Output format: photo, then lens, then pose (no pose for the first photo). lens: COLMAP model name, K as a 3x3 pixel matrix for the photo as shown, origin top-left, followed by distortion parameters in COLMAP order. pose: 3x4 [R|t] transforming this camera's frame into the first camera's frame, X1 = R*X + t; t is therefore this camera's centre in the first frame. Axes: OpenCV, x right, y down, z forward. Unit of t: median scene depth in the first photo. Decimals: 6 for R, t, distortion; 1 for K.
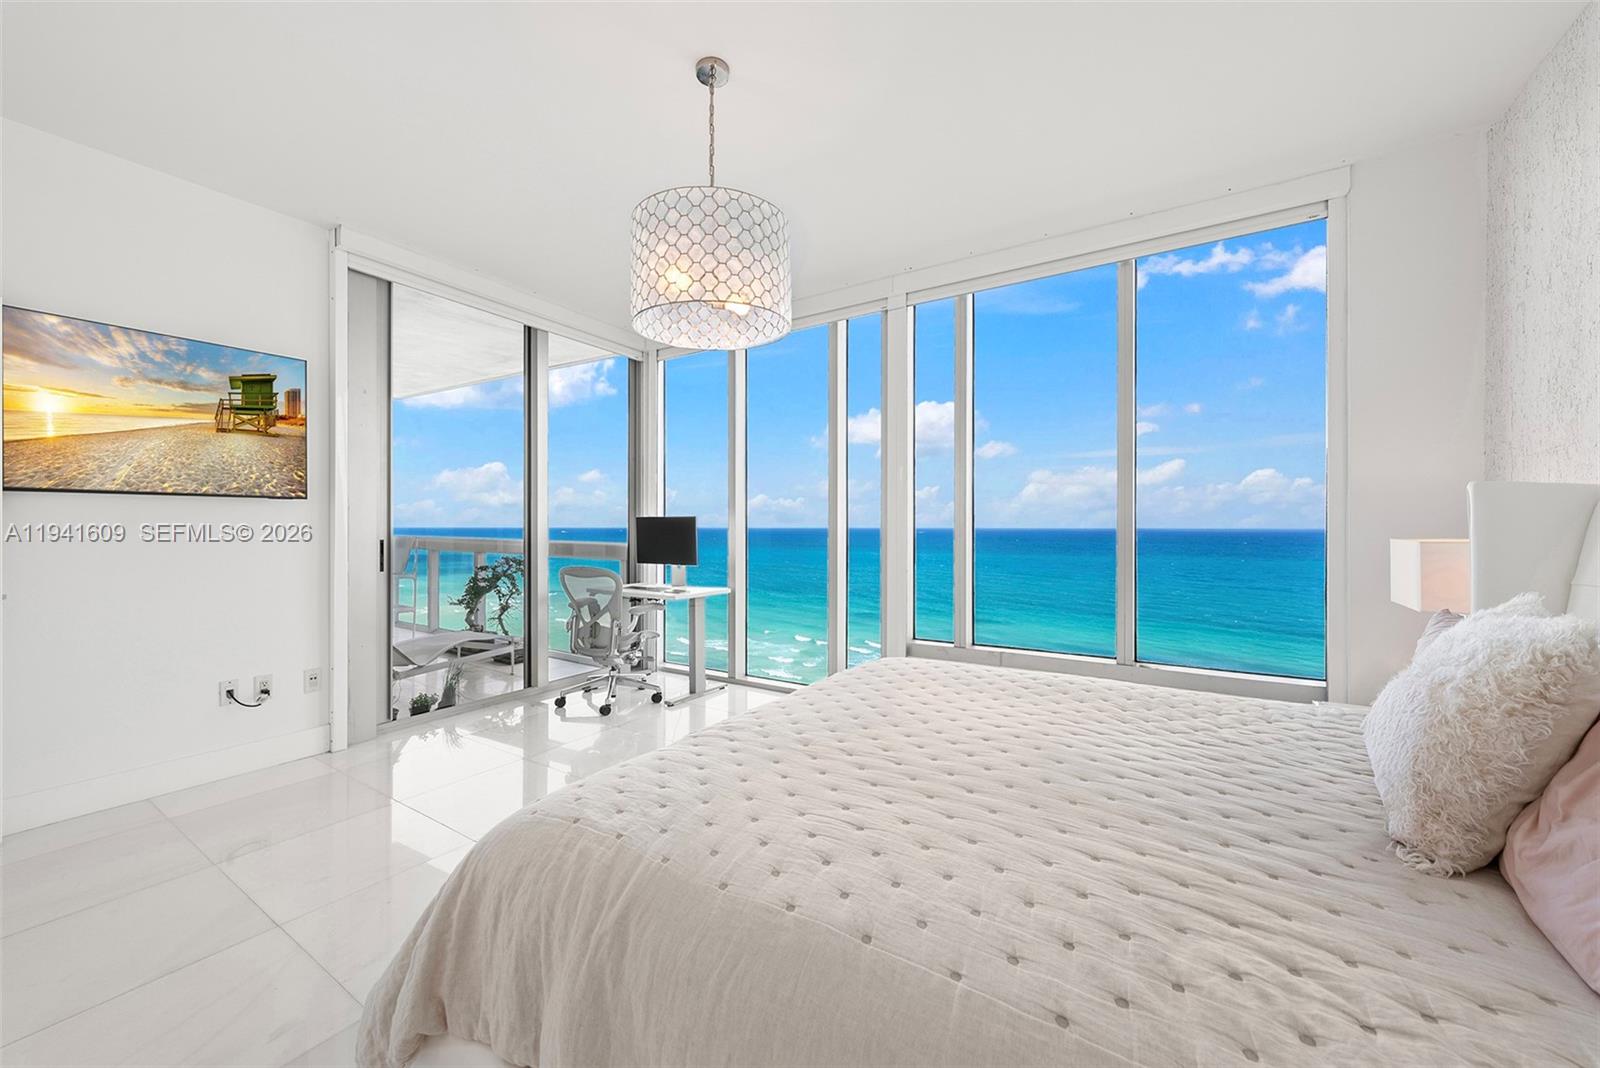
lens RADIAL K [[611.3, 0, 800.0], [0, 611.3, 534.0], [0, 0, 1]] dist [-0.000595, -0.000201]
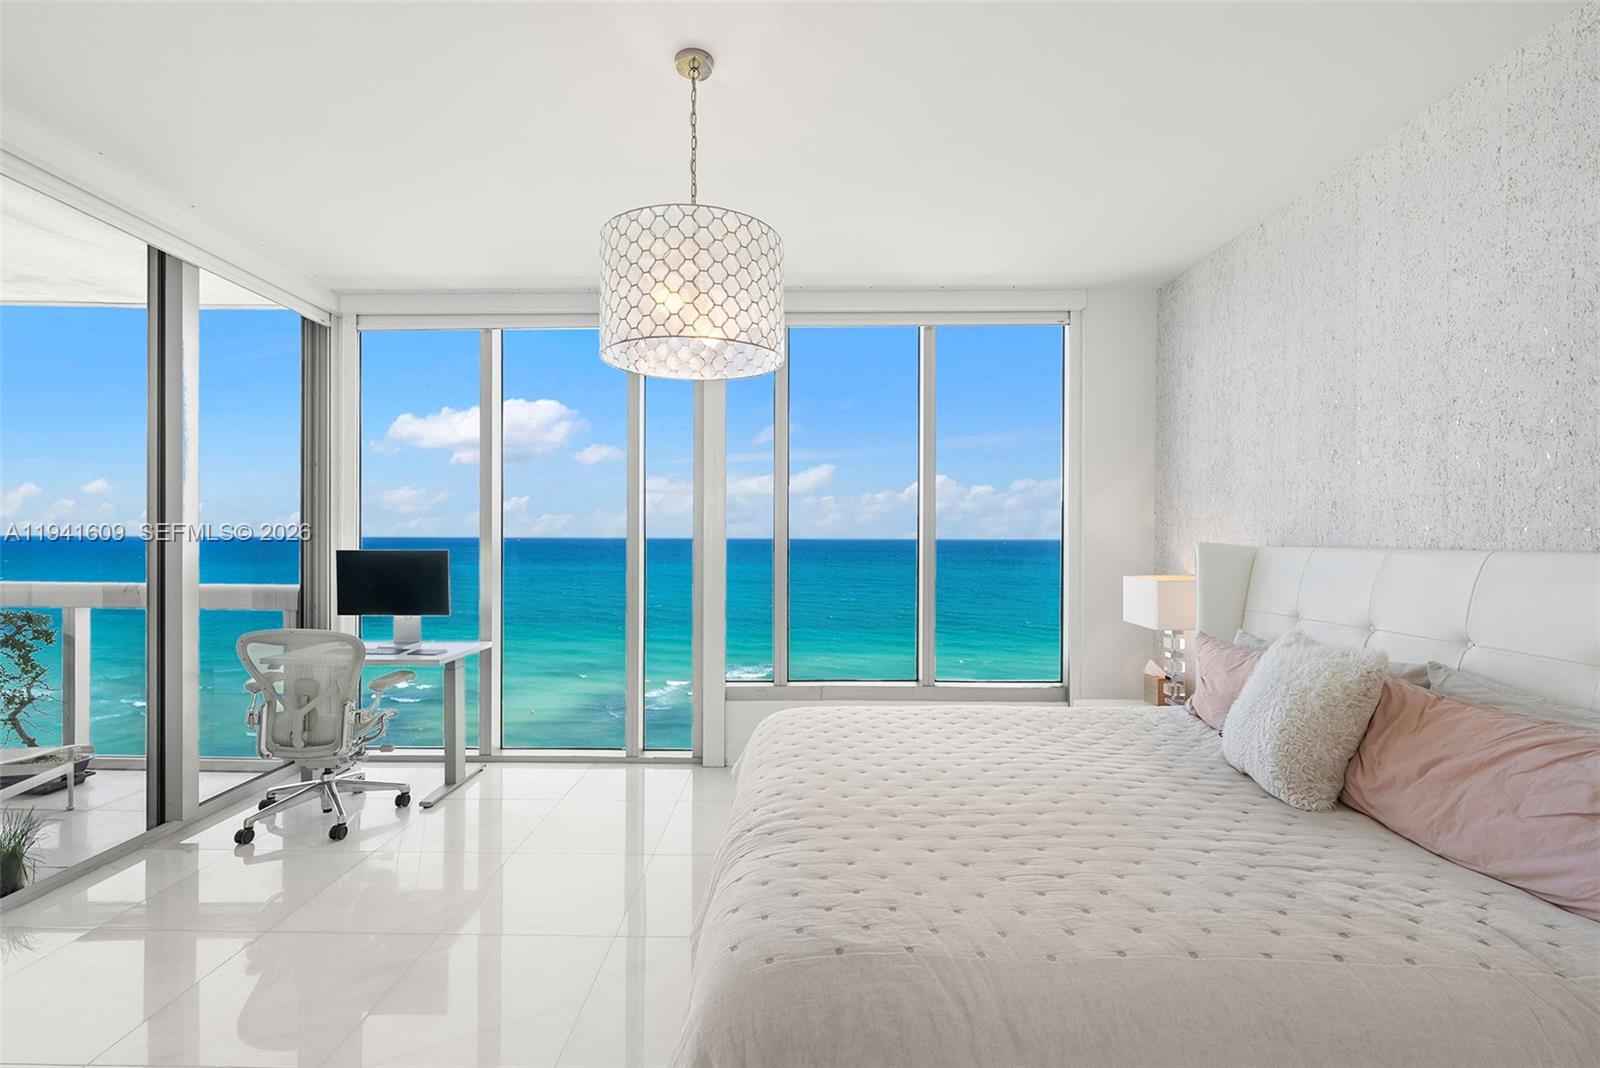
lens RADIAL K [[700.8, 0, 774.6], [0, 700.8, 540.7], [0, 0, 1]] dist [0.000996, 0.000299]
pose [[0.845468, -0.003801, 0.534013, -0.579651], [0.002643, 0.999992, 0.002933, -0.083706], [-0.534020, -0.001068, 0.845471, 0.097849]]
